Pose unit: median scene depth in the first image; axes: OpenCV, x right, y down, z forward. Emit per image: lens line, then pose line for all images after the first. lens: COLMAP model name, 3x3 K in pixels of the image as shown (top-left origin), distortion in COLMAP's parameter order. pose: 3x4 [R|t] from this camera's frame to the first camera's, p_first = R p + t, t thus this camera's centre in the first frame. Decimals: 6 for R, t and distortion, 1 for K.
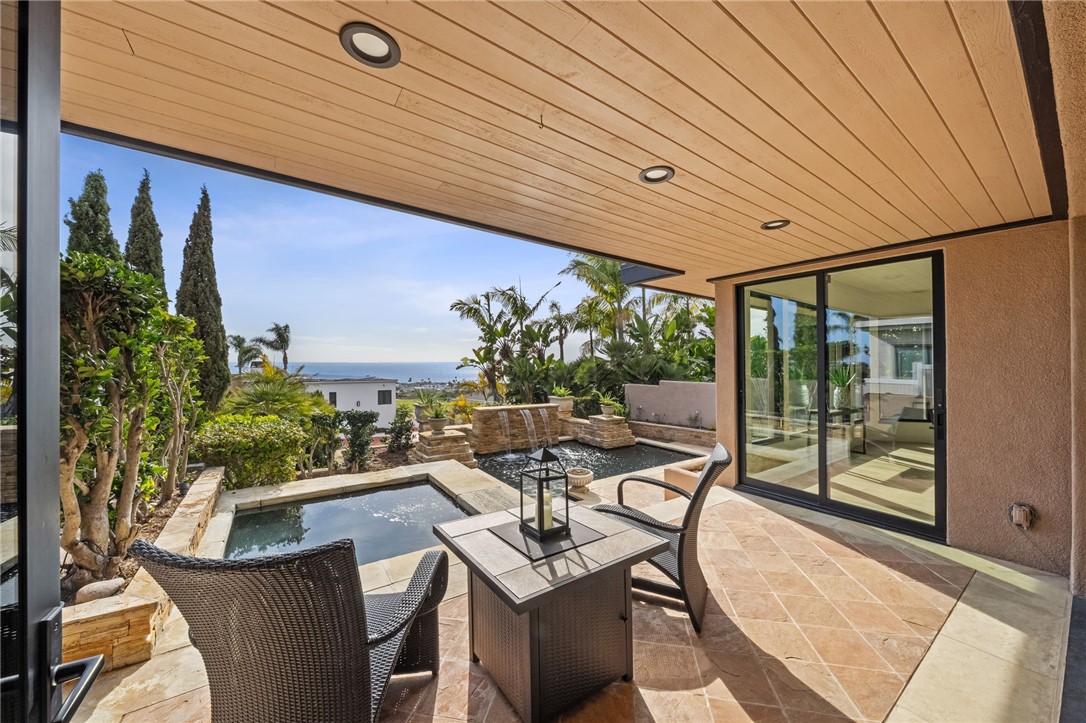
lens RADIAL K [[384.3, 0, 540.9], [0, 384.3, 372.2], [0, 0, 1]] dist [0.000700, 0.000775]
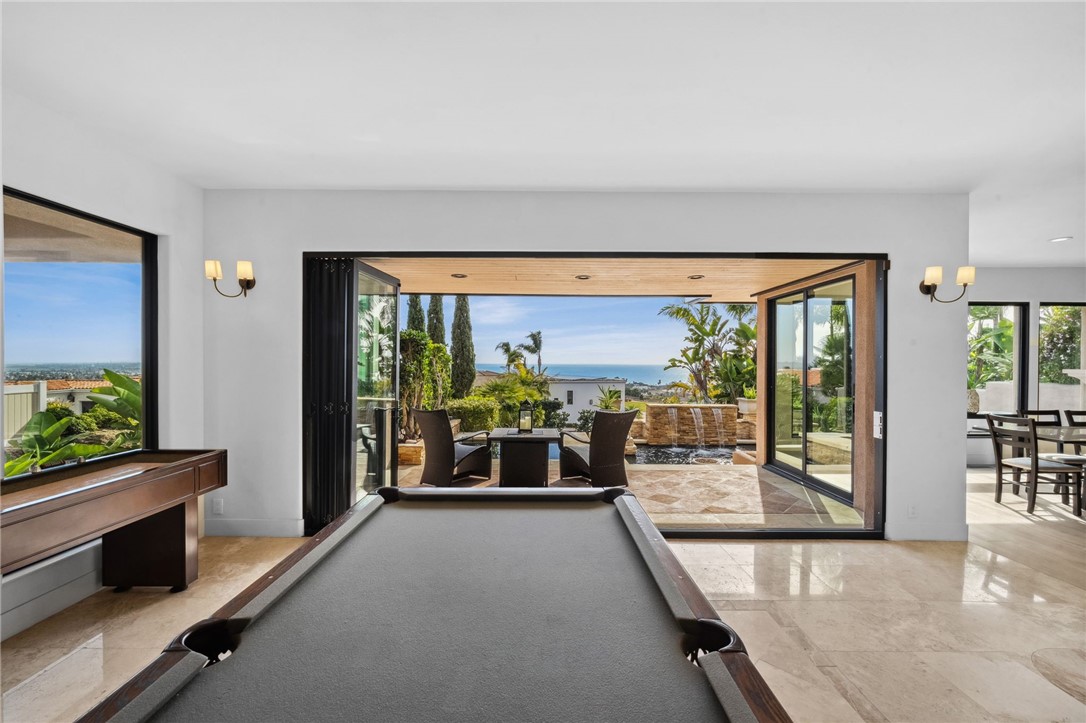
lens RADIAL K [[429.5, 0, 536.7], [0, 429.5, 367.0], [0, 0, 1]] dist [0.001124, -0.000017]
pose [[0.816424, -0.001677, -0.577451, 0.162322], [-0.007582, 0.999878, -0.013623, 0.002203], [0.577404, 0.015500, 0.816312, -0.119857]]
